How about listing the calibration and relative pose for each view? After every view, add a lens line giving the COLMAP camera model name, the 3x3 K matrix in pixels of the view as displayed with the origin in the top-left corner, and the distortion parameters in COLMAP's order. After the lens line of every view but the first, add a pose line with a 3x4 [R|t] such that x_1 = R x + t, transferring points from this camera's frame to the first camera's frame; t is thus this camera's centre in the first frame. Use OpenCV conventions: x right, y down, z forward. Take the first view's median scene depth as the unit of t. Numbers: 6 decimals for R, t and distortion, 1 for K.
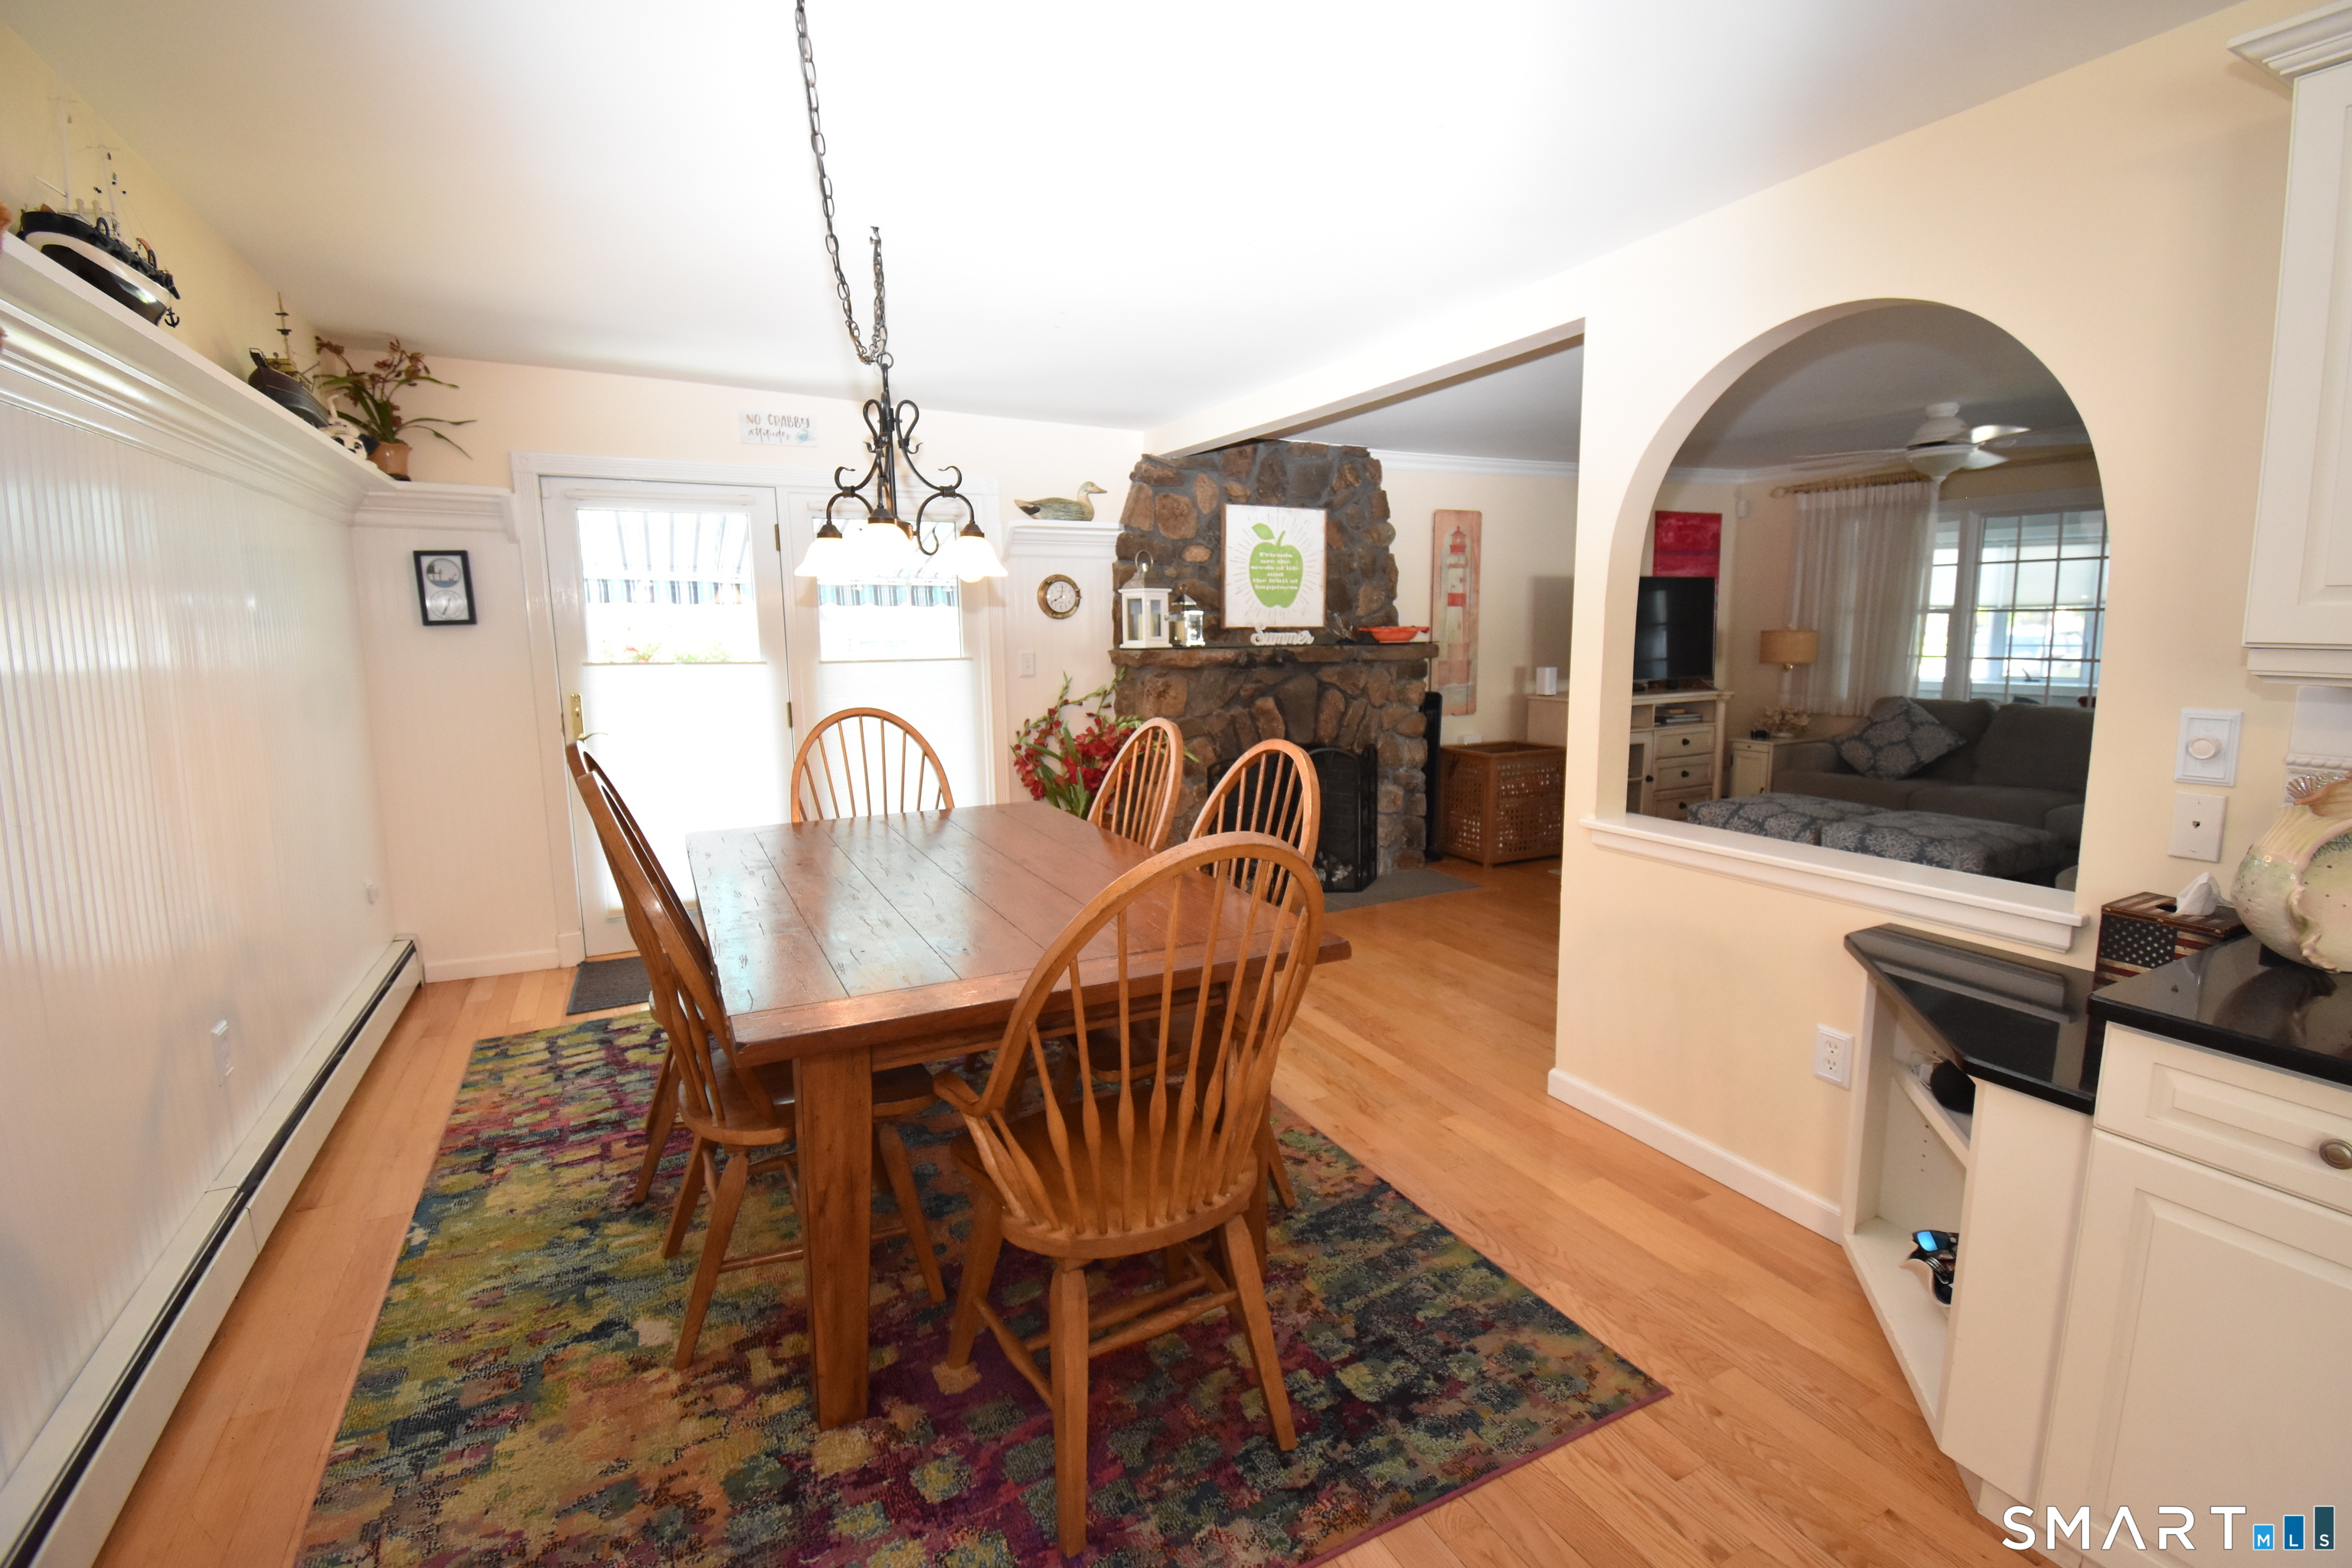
lens RADIAL K [[1038.9, 0, 1183.8], [0, 1038.9, 765.6], [0, 0, 1]] dist [0.019754, -0.023615]
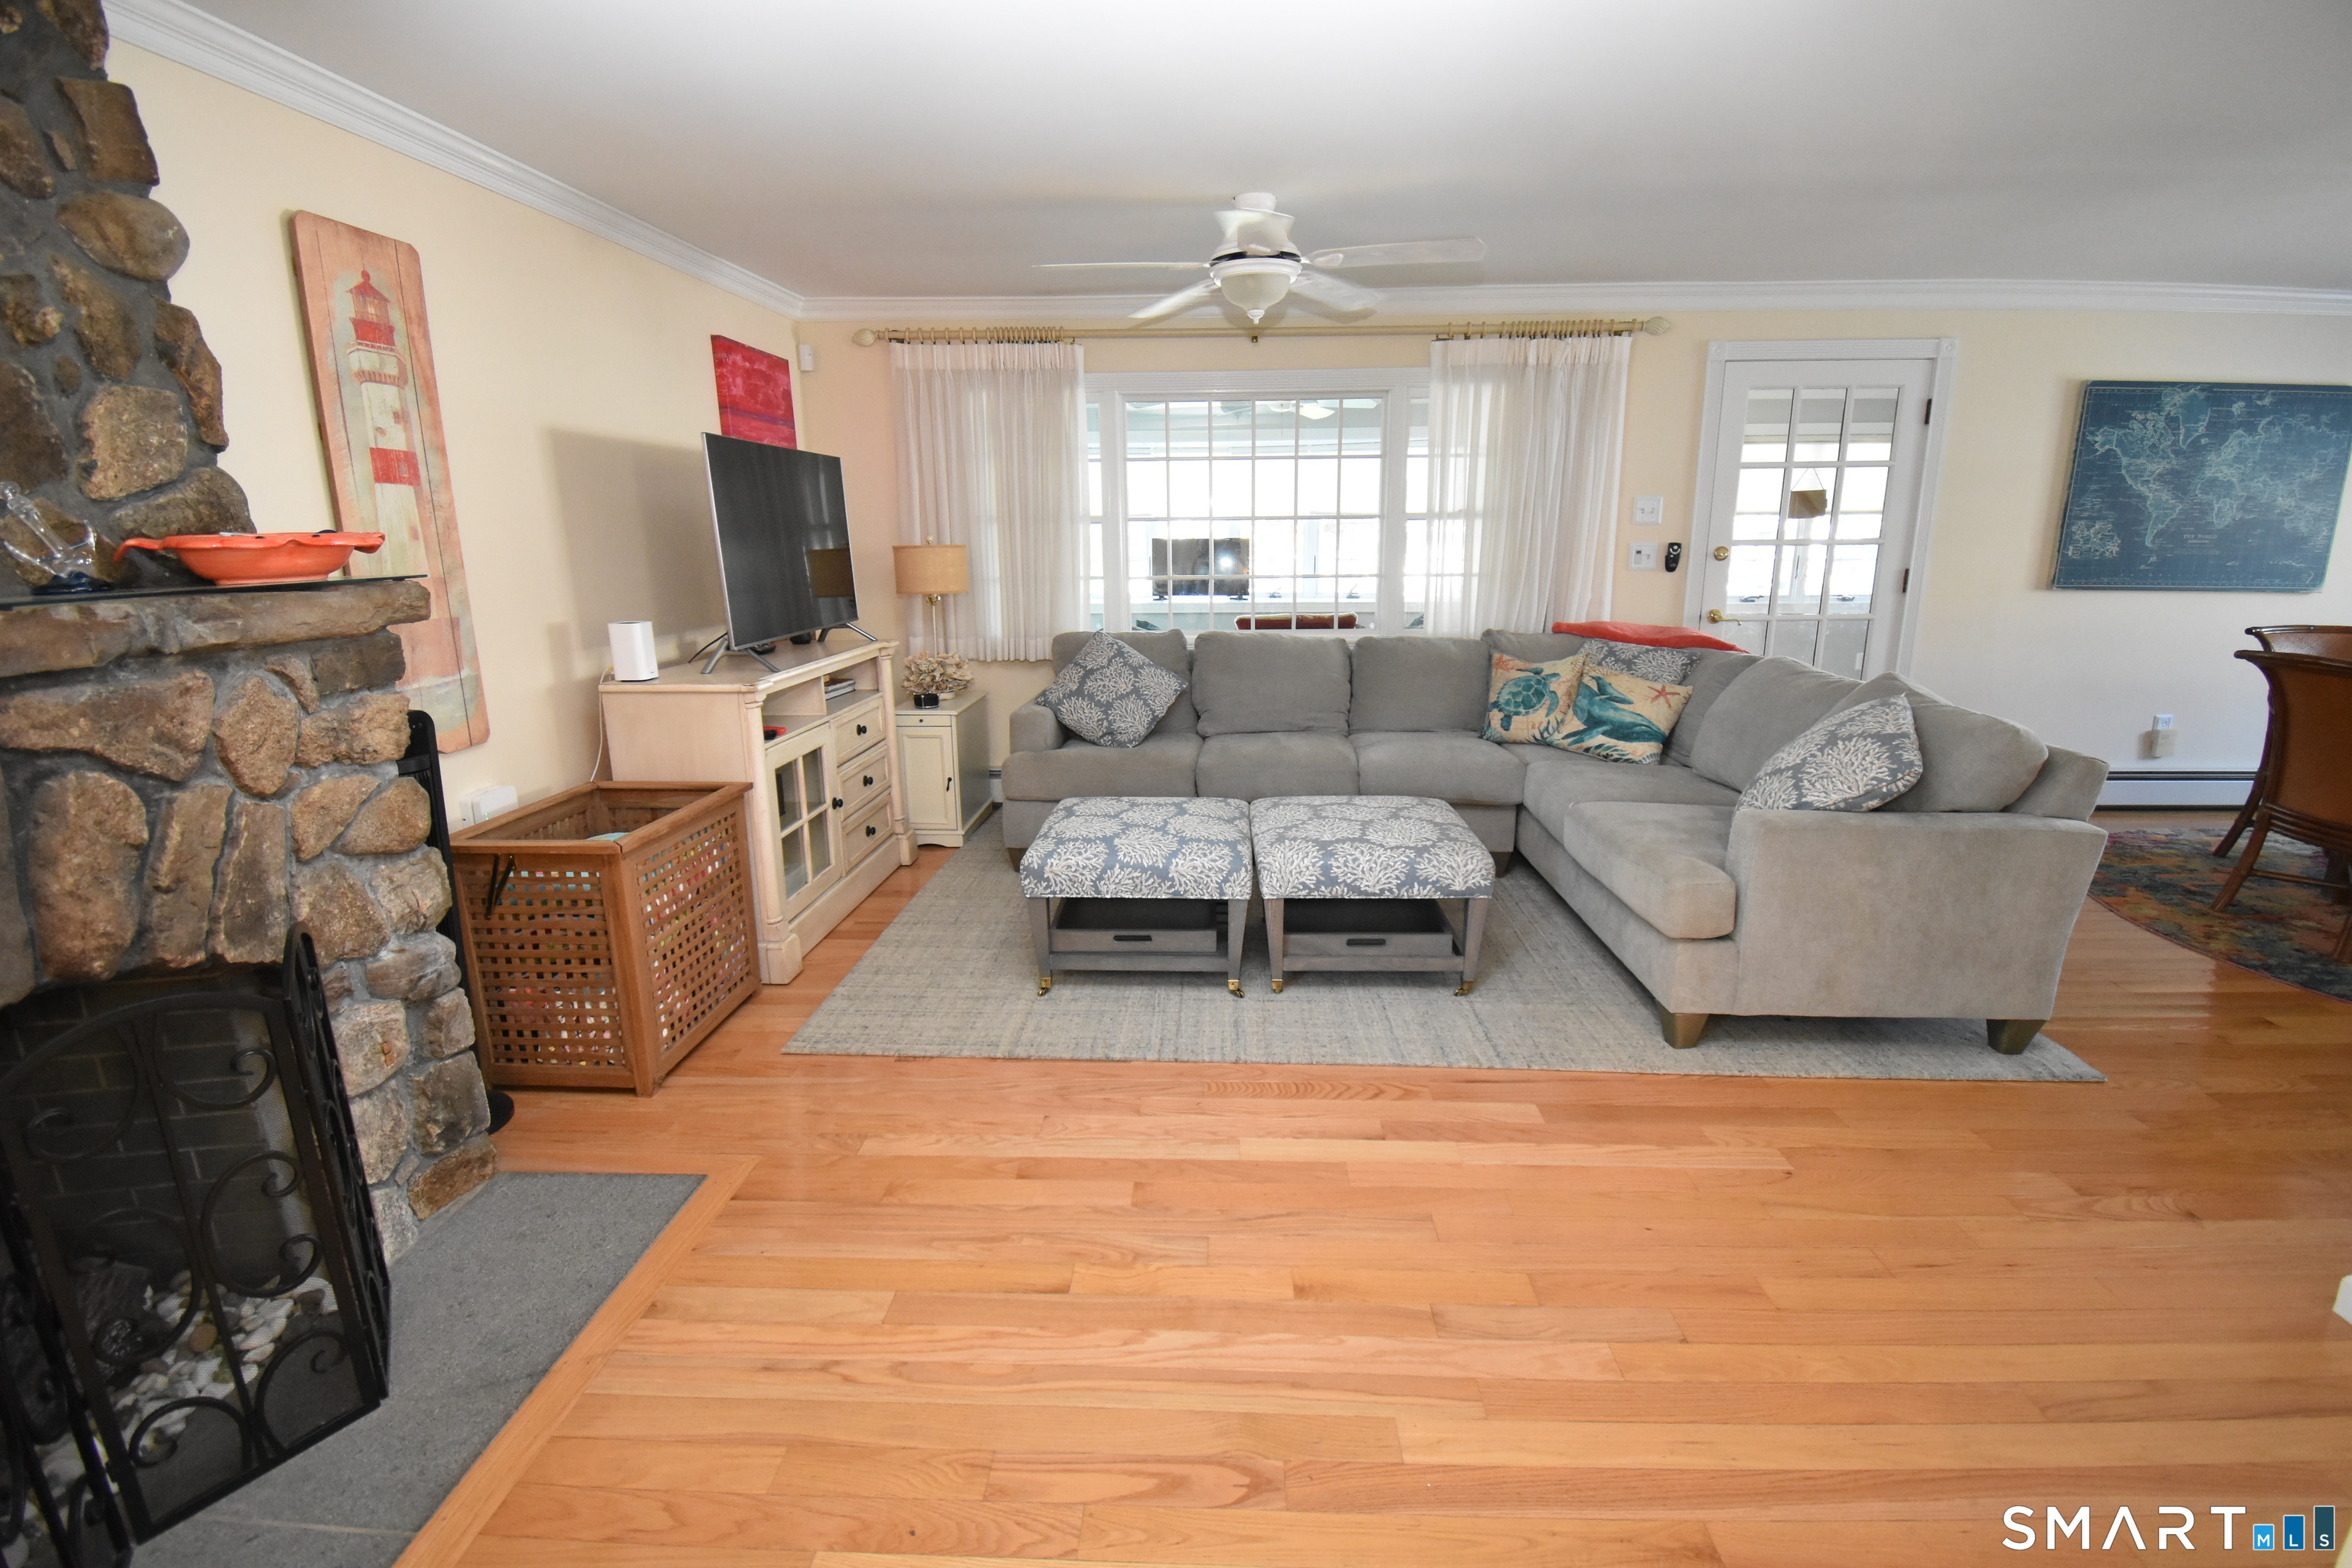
lens RADIAL K [[1038.9, 0, 1183.8], [0, 1038.9, 765.6], [0, 0, 1]] dist [0.019754, -0.023615]
pose [[0.486357, -0.183835, 0.854202, 0.051987], [0.118218, 0.982472, 0.144131, -0.073576], [-0.865726, 0.030882, 0.499565, 0.578308]]
